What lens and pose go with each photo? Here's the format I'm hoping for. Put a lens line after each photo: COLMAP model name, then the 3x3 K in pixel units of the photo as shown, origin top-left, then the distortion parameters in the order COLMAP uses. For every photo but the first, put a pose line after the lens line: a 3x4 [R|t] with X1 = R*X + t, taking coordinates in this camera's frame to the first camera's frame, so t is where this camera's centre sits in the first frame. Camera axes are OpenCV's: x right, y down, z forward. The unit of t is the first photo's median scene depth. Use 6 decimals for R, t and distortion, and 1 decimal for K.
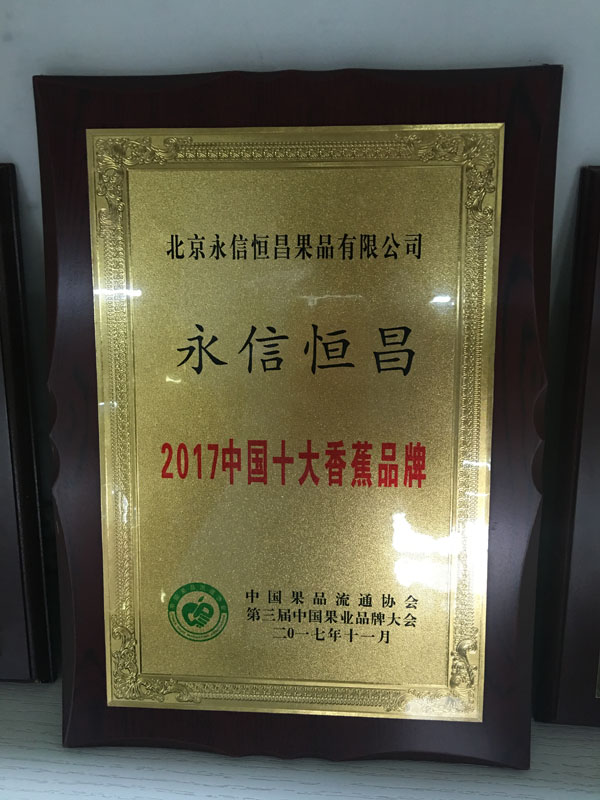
lens RADIAL K [[674.6, 0, 298.9], [0, 674.6, 400.4], [0, 0, 1]] dist [0.064758, -0.000557]
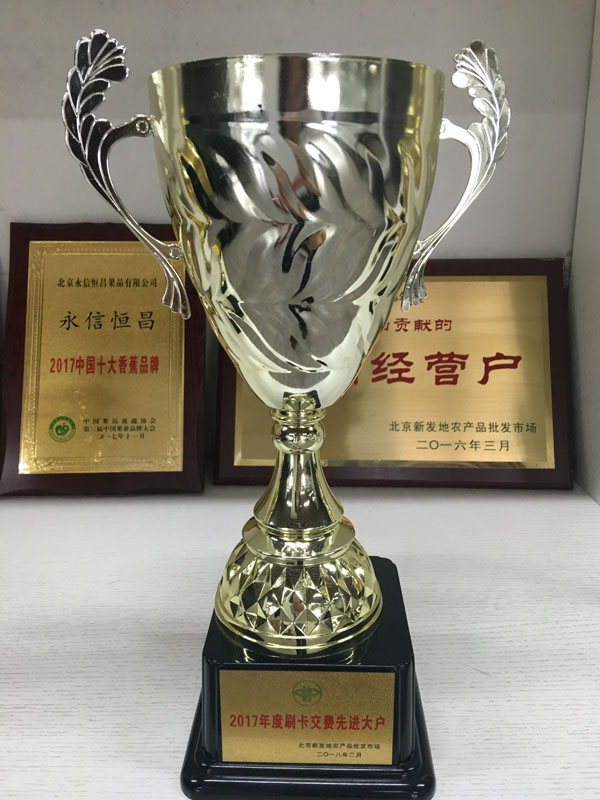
lens RADIAL K [[674.6, 0, 298.6], [0, 674.6, 399.5], [0, 0, 1]] dist [0.064758, -0.000557]
pose [[0.996419, -0.001446, 0.084538, 0.483716], [0.024263, 0.962690, -0.269517, 0.896394], [-0.080994, 0.270603, 0.959278, -1.400311]]
